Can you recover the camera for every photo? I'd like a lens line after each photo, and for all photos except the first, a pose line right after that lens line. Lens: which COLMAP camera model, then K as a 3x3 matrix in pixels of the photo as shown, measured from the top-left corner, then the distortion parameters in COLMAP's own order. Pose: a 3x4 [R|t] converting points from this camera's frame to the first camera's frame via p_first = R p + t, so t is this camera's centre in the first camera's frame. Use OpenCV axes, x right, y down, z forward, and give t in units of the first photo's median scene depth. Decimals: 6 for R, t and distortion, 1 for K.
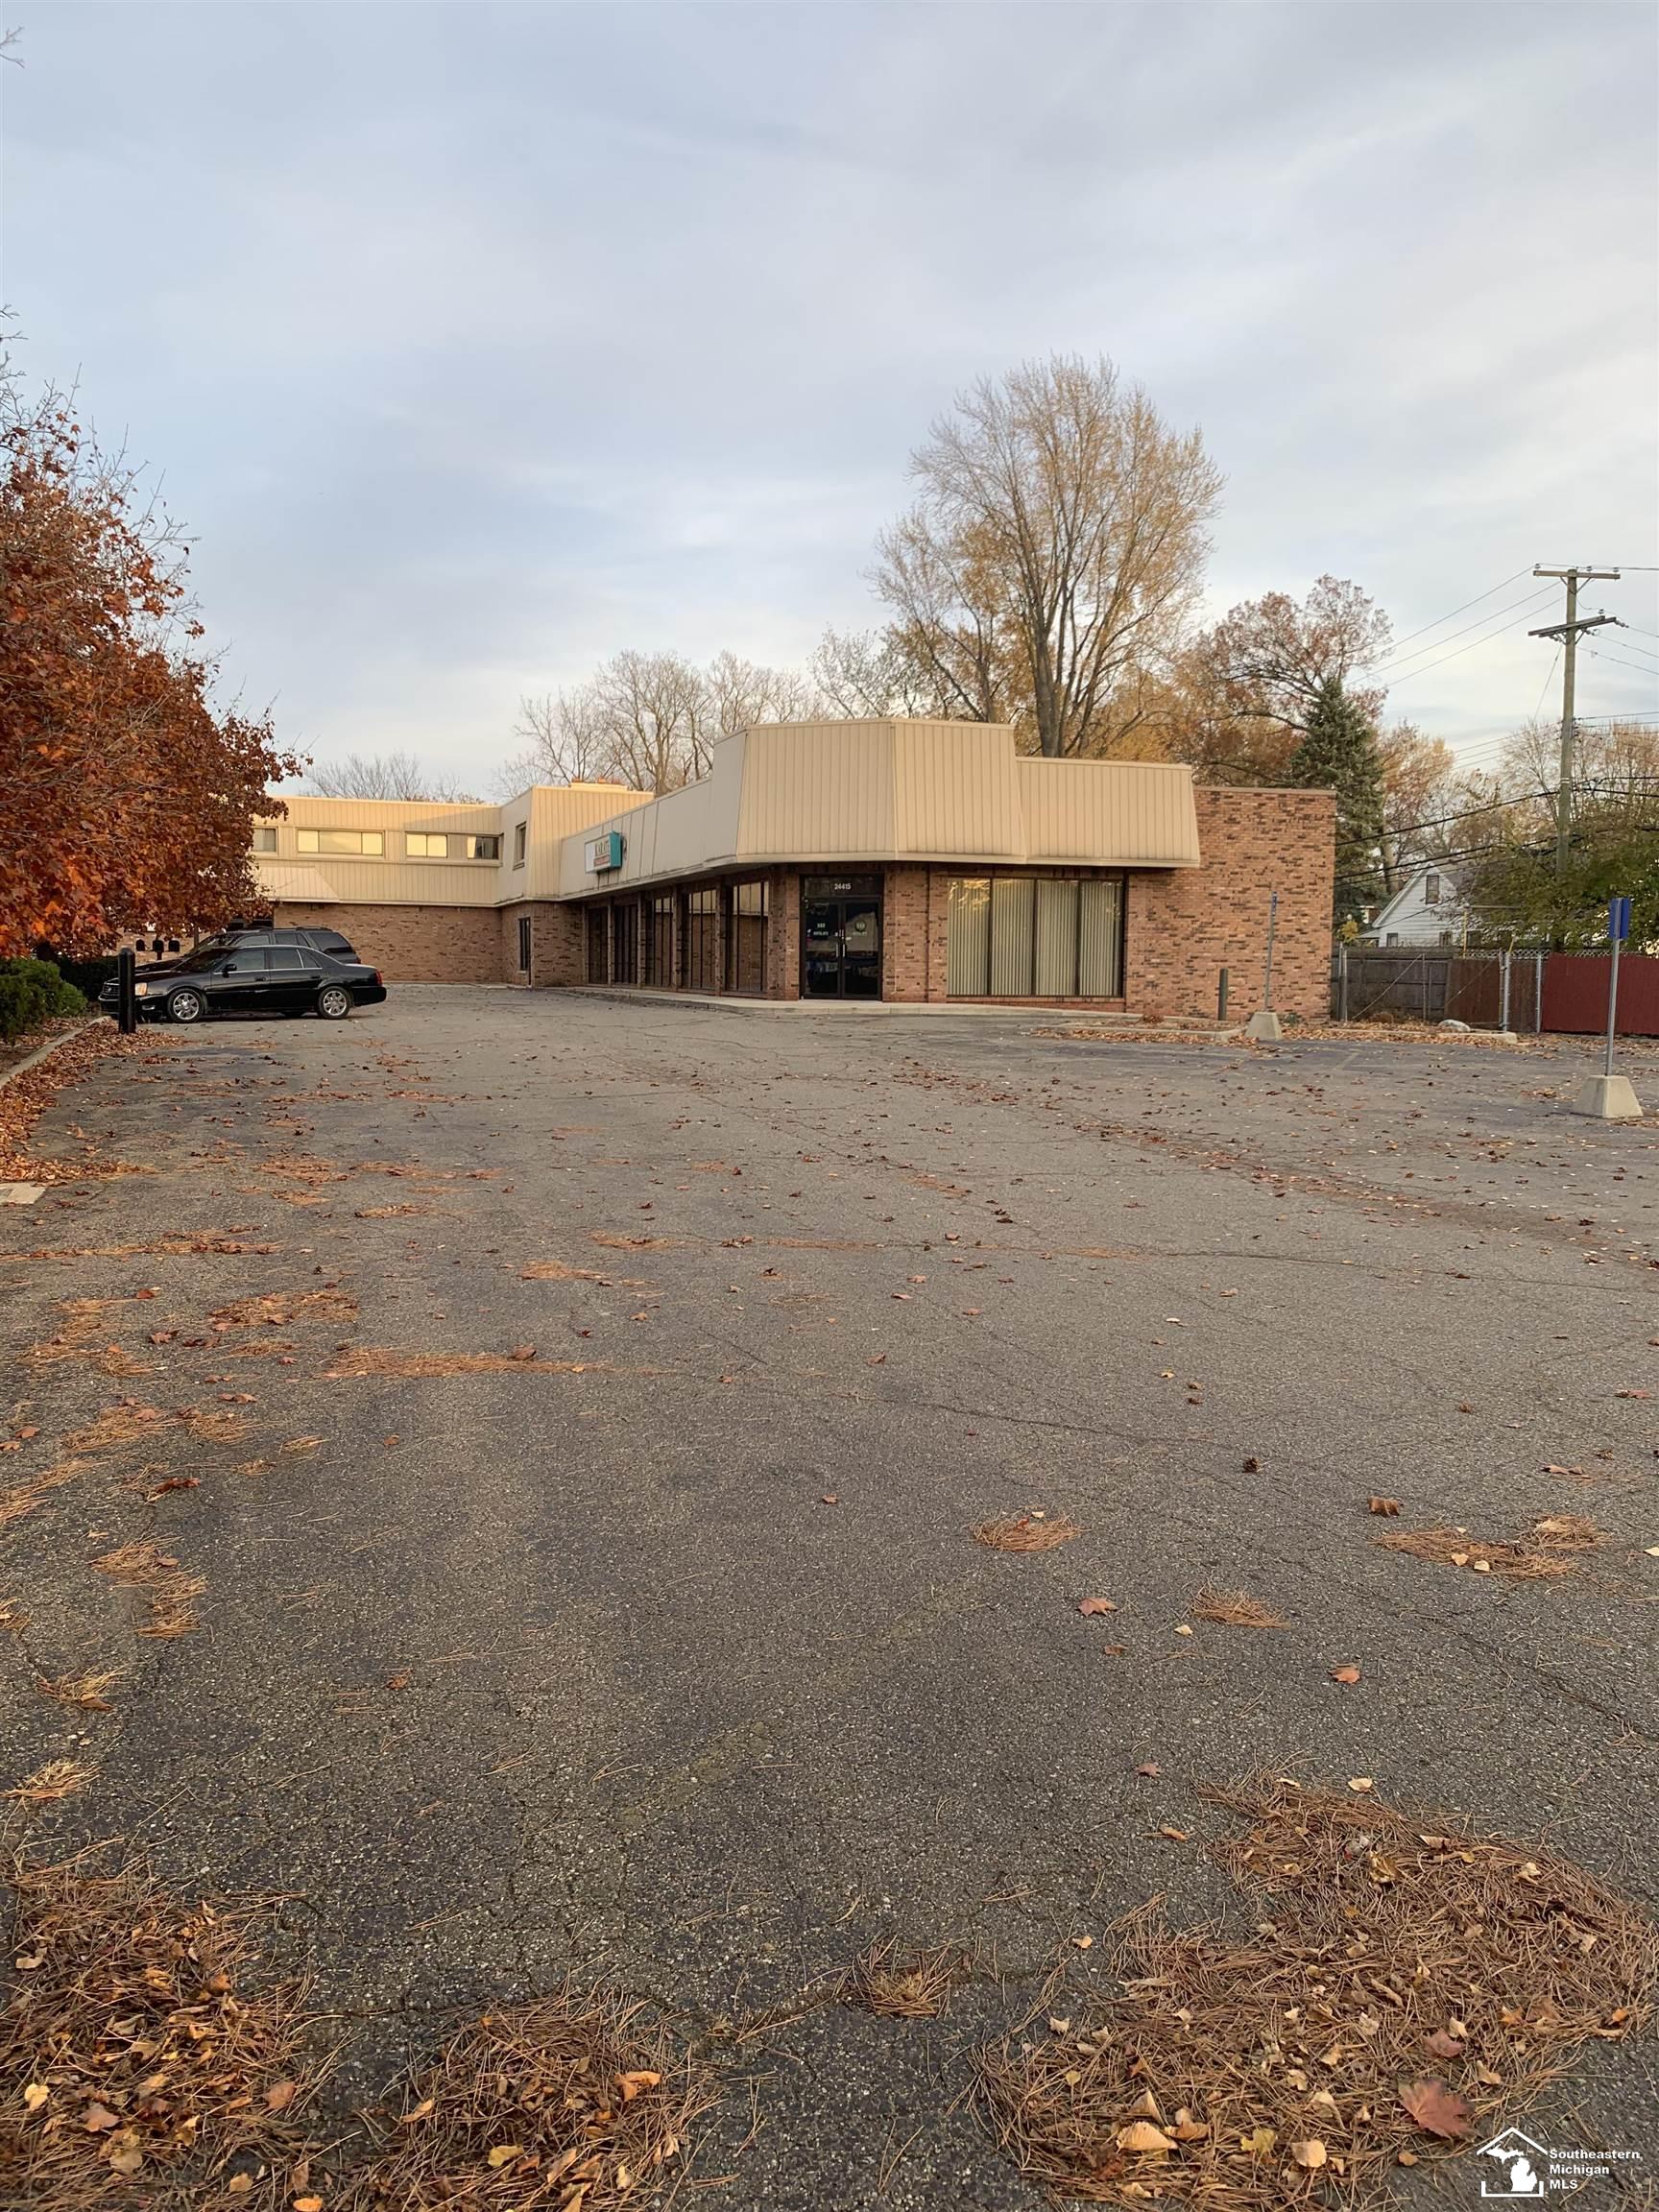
lens RADIAL K [[1683.7, 0, 831.9], [0, 1683.7, 1088.2], [0, 0, 1]] dist [0.022867, -0.026026]
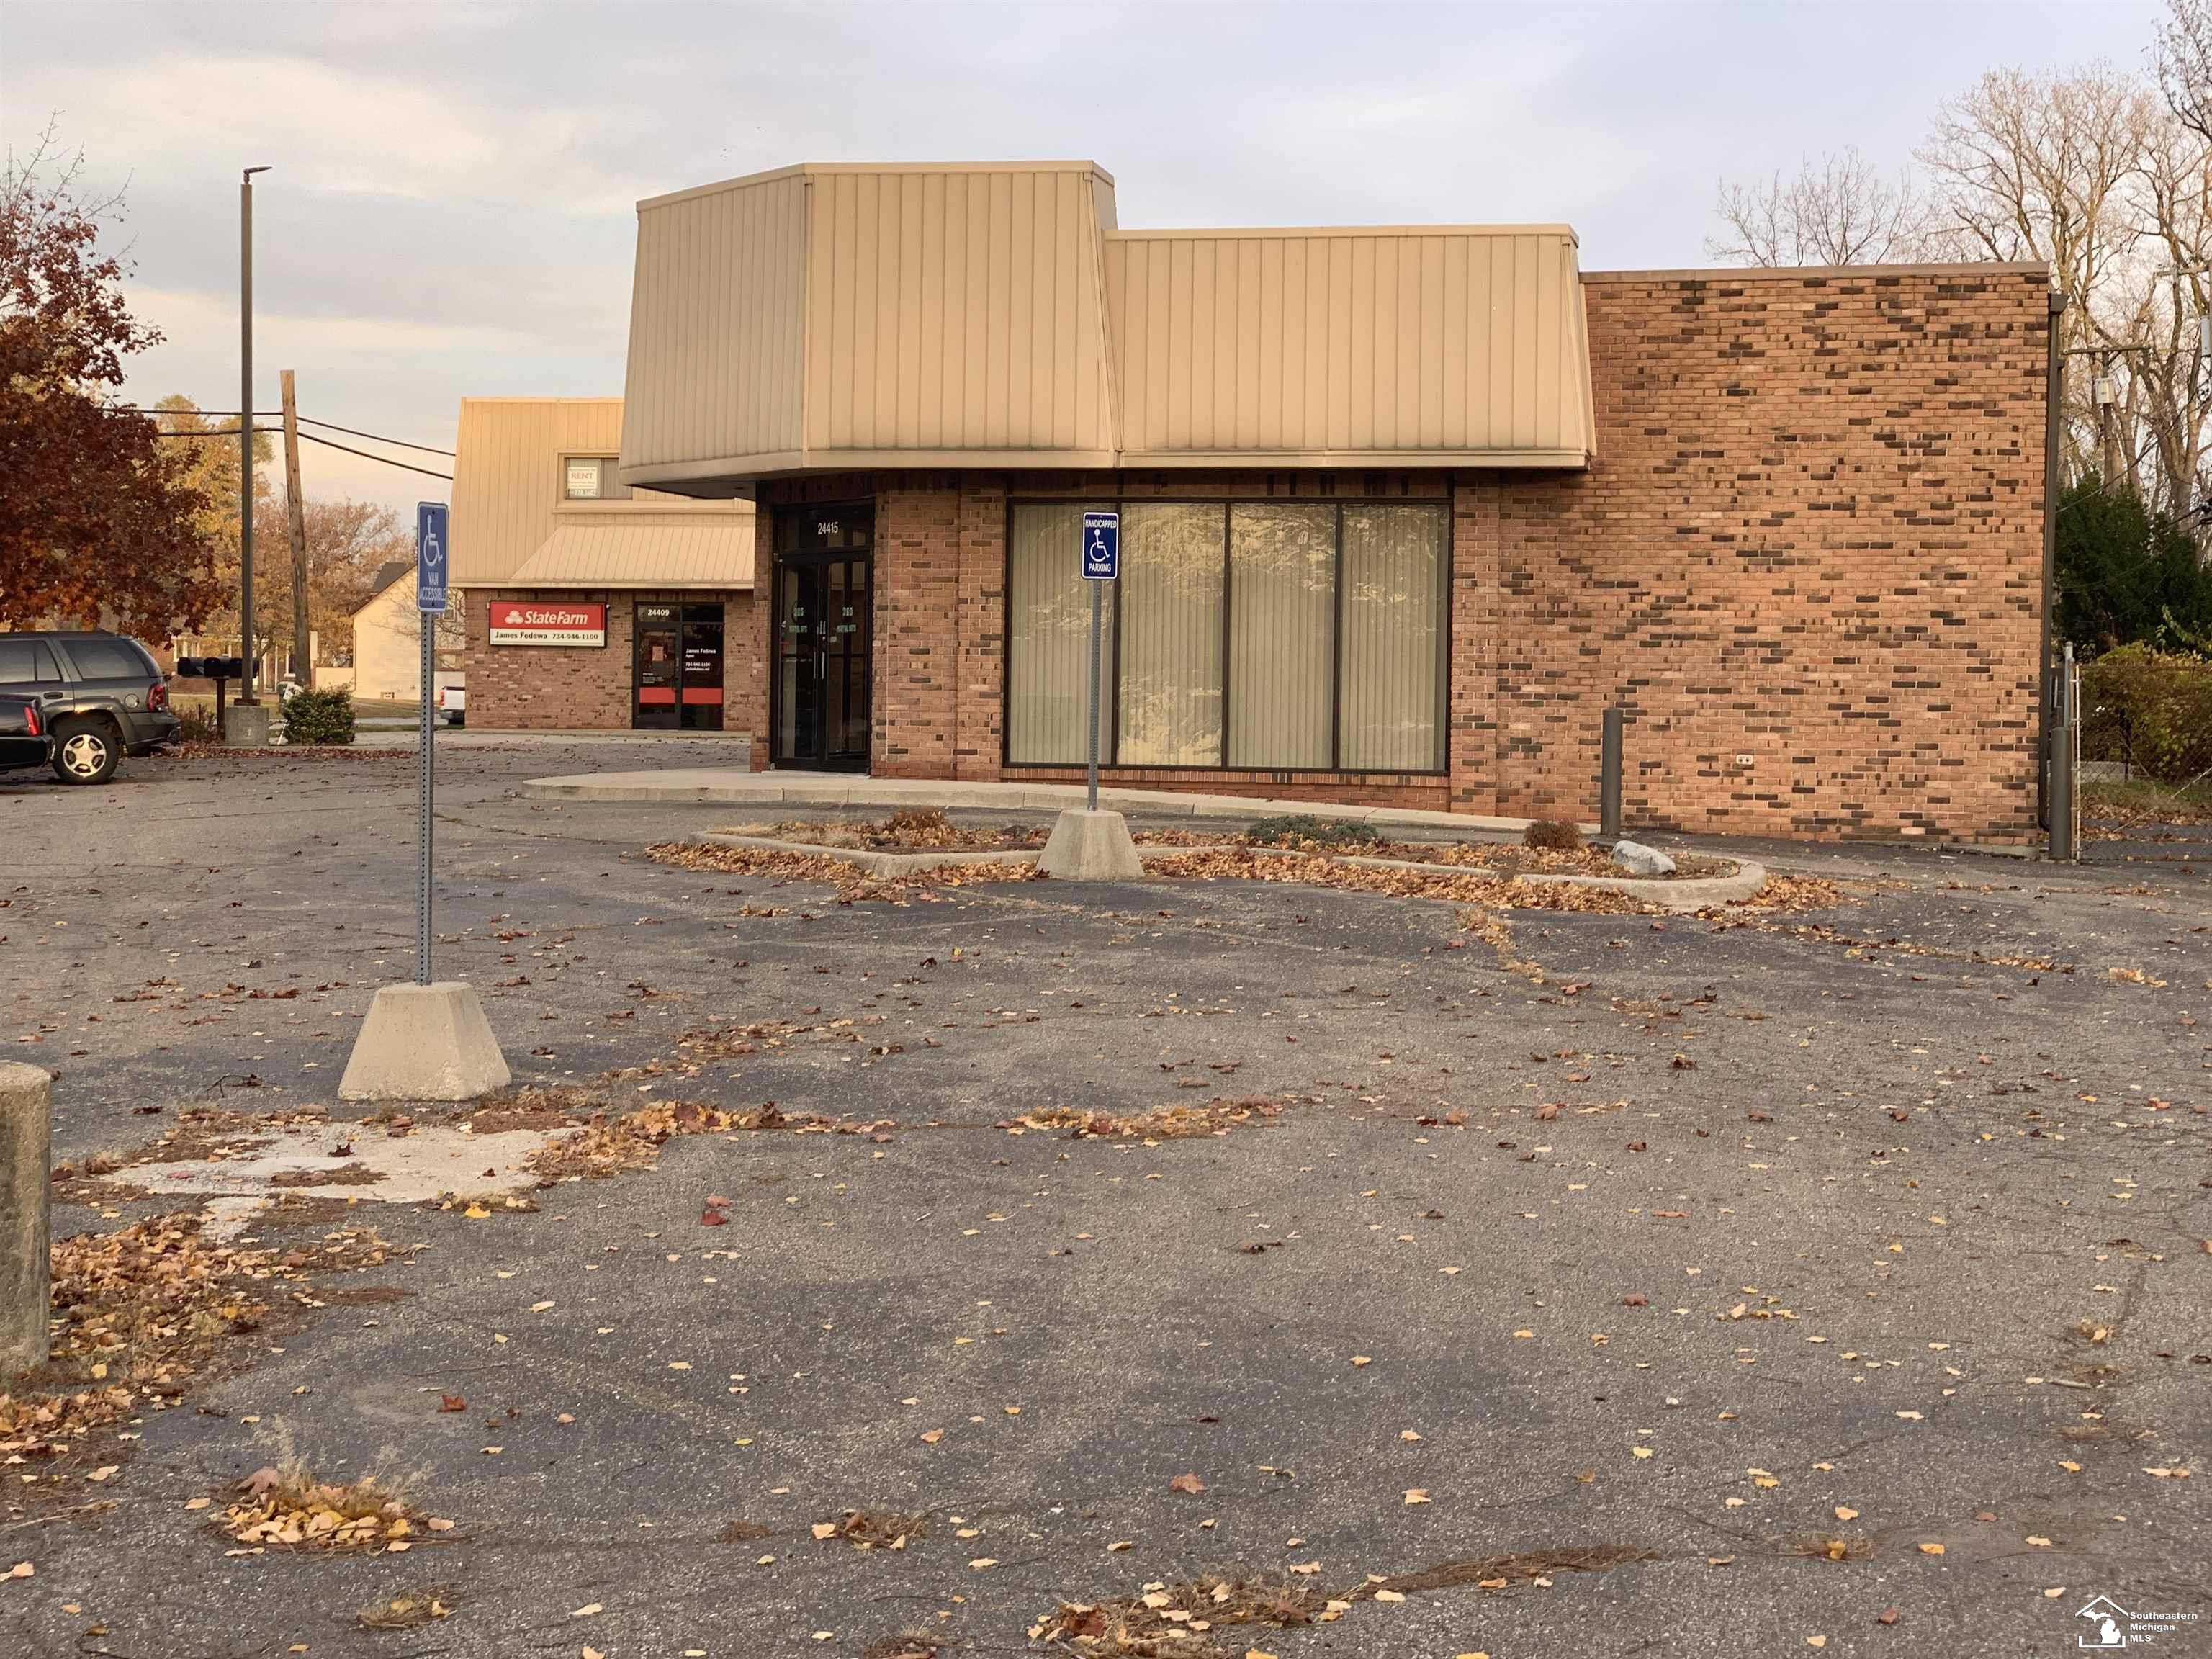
lens RADIAL K [[3277.3, 0, 1097.3], [0, 3277.3, 790.3], [0, 0, 1]] dist [0.079309, 0.089439]
pose [[0.879488, 0.017267, -0.475608, 0.478517], [-0.041378, 0.998332, -0.040272, -0.013024], [0.474119, 0.055098, 0.878735, 0.227346]]
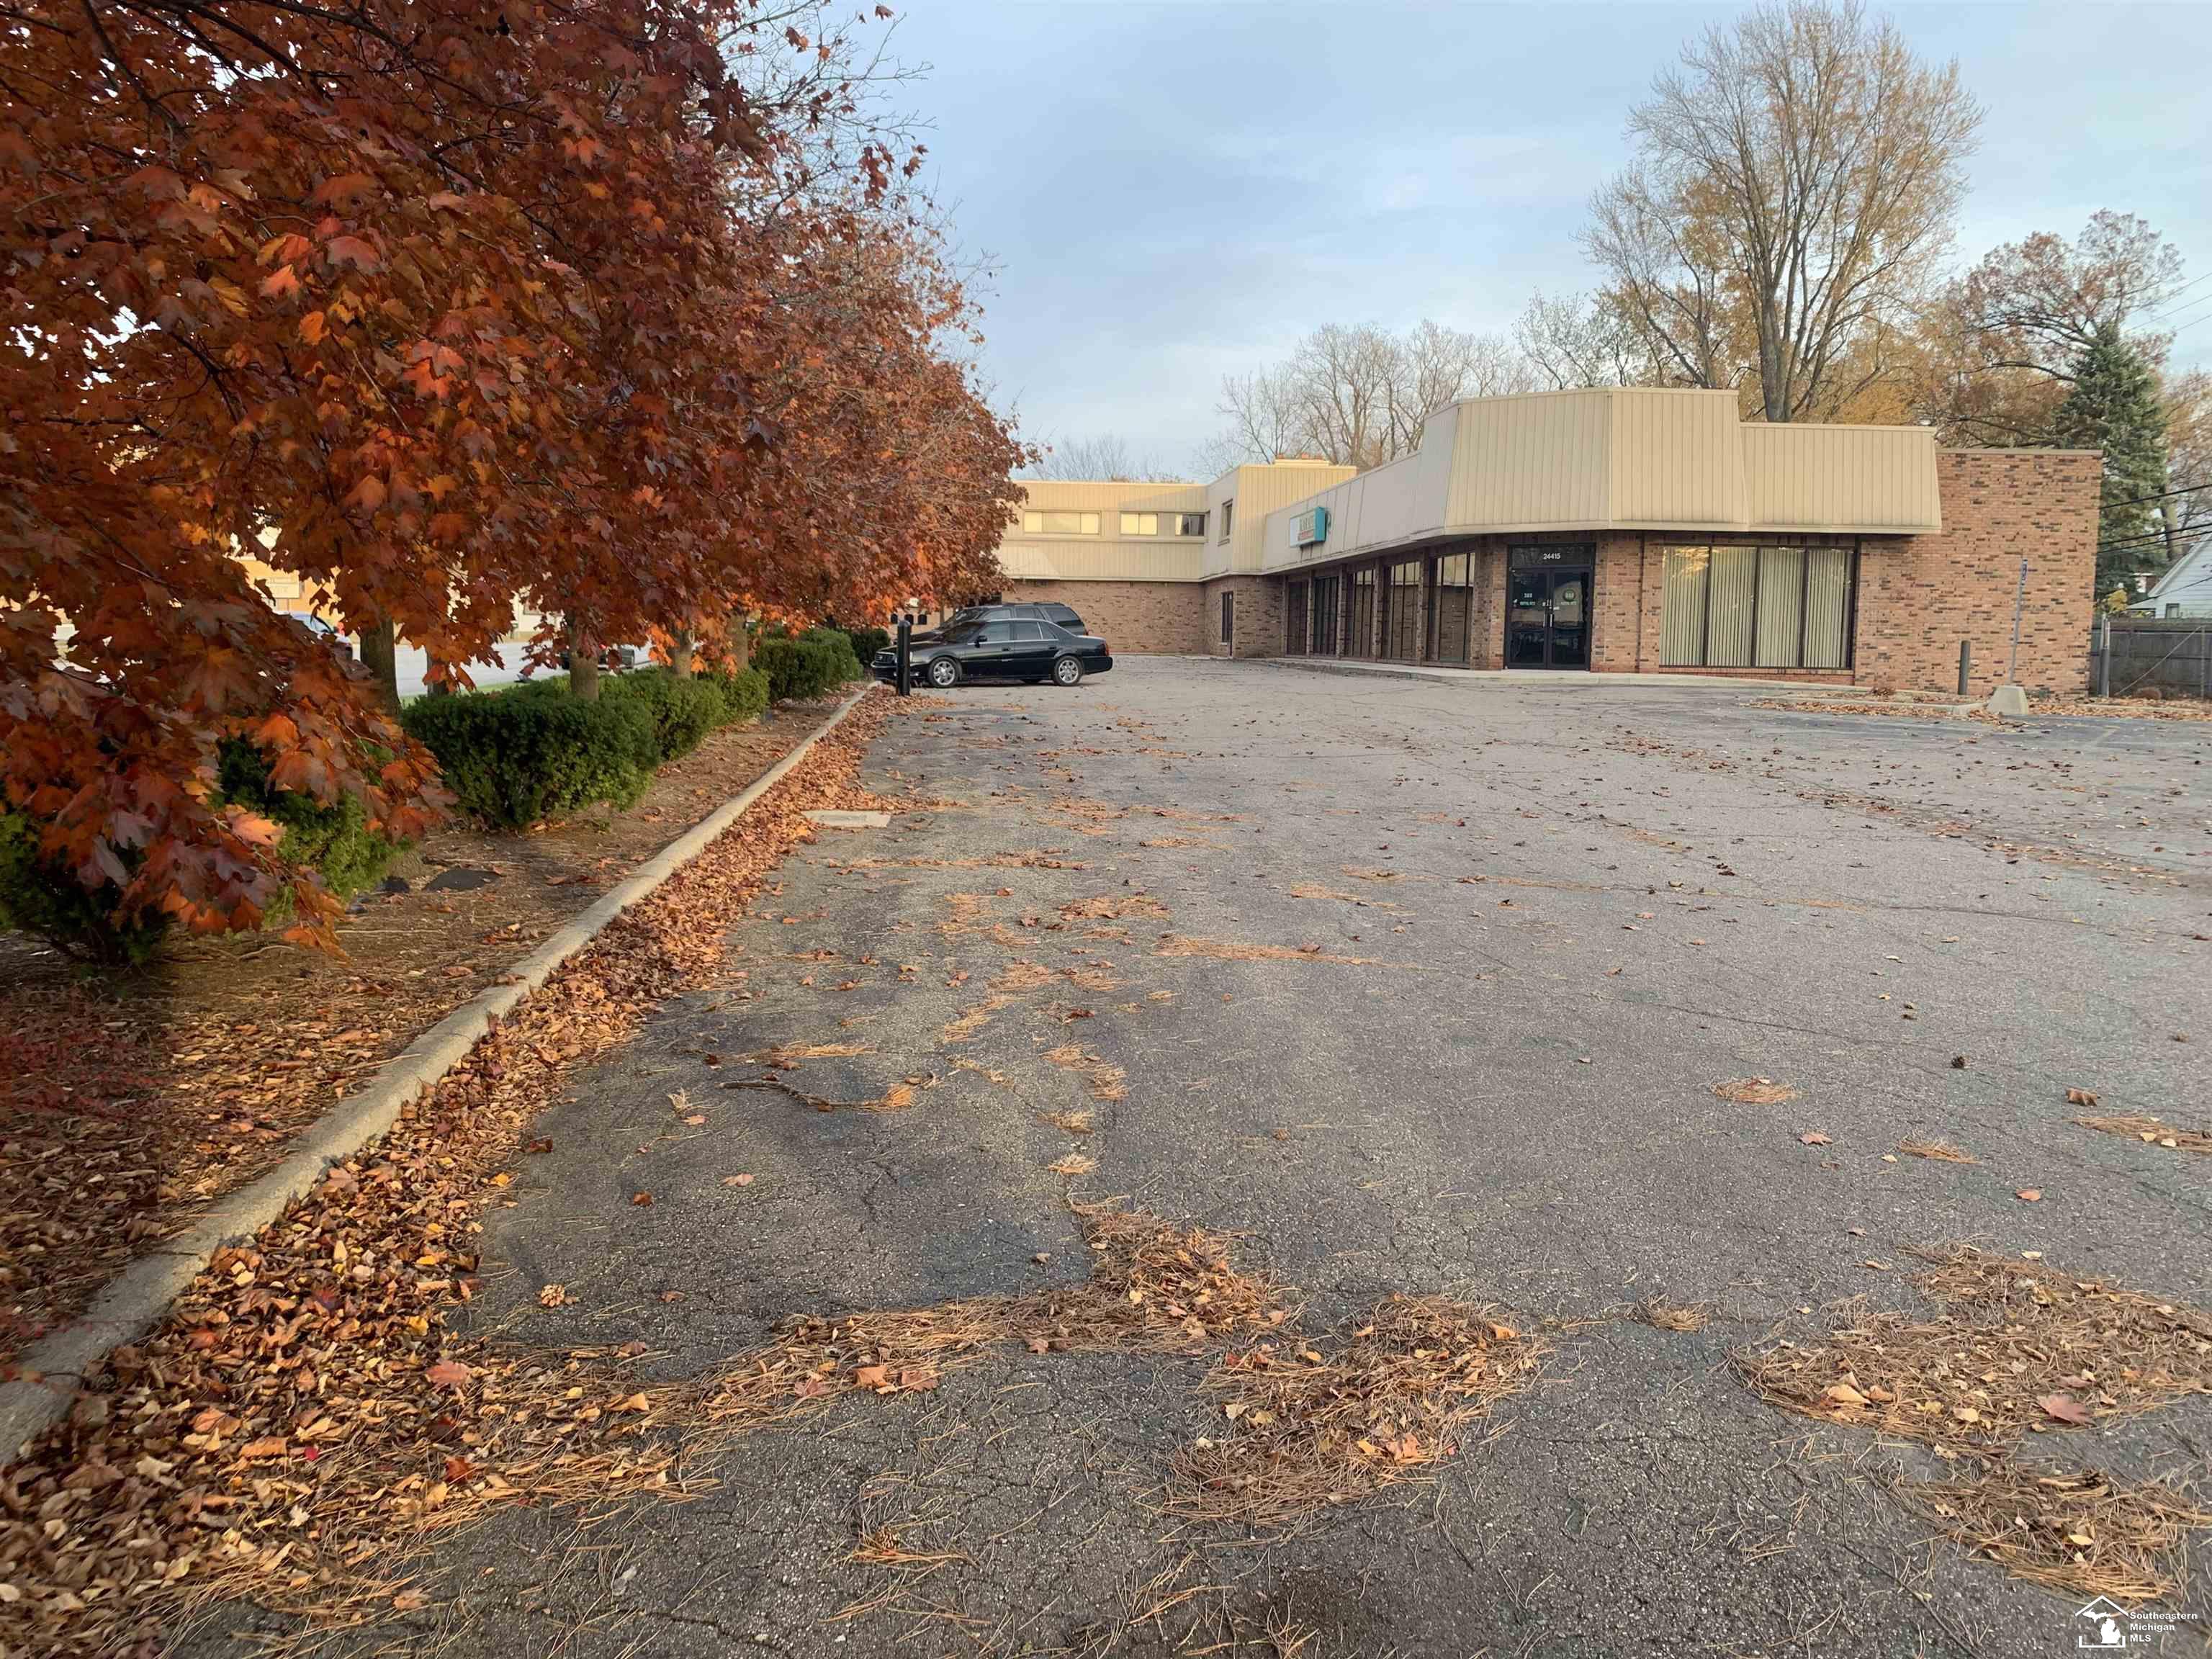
lens RADIAL K [[1680.3, 0, 1100.2], [0, 1680.3, 790.0], [0, 0, 1]] dist [0.003587, 0.000941]
pose [[0.969575, 0.024928, -0.243522, -0.007101], [-0.020566, 0.999580, 0.020437, 0.003788], [0.243929, -0.014807, 0.969680, -0.039528]]
